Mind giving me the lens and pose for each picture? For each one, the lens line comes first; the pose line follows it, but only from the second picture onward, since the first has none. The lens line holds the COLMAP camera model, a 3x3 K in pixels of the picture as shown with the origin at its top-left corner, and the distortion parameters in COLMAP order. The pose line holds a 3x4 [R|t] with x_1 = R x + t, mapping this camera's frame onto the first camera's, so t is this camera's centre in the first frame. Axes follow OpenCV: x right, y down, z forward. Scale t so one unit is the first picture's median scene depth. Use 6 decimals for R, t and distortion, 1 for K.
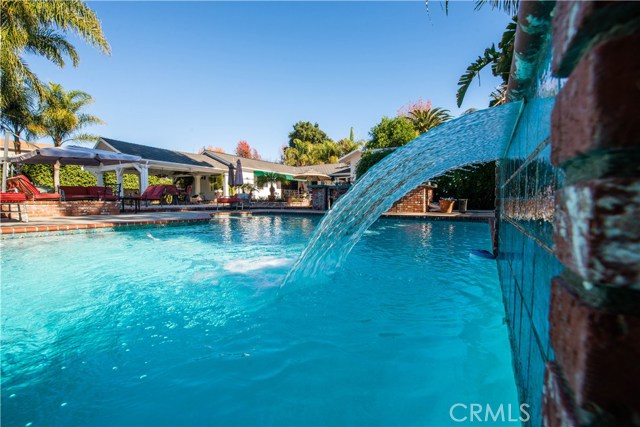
lens RADIAL K [[260.9, 0, 321.0], [0, 260.9, 214.5], [0, 0, 1]] dist [-0.018959, -0.000382]
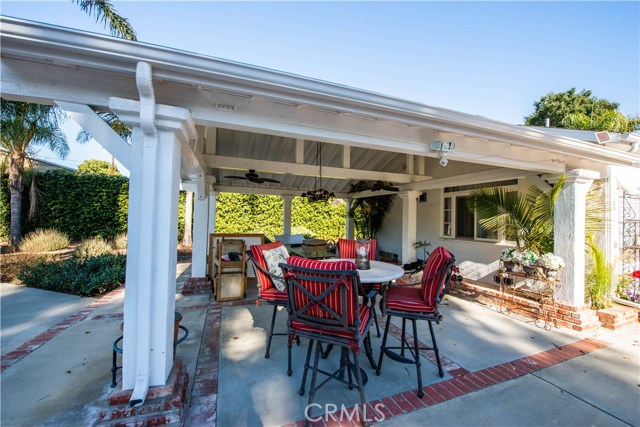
lens RADIAL K [[260.9, 0, 319.3], [0, 260.9, 214.0], [0, 0, 1]] dist [-0.018959, -0.000382]
pose [[0.806224, -0.002574, -0.591605, -0.162307], [-0.042172, 0.997197, -0.061810, -0.041160], [0.590105, 0.074782, 0.803855, 0.286513]]
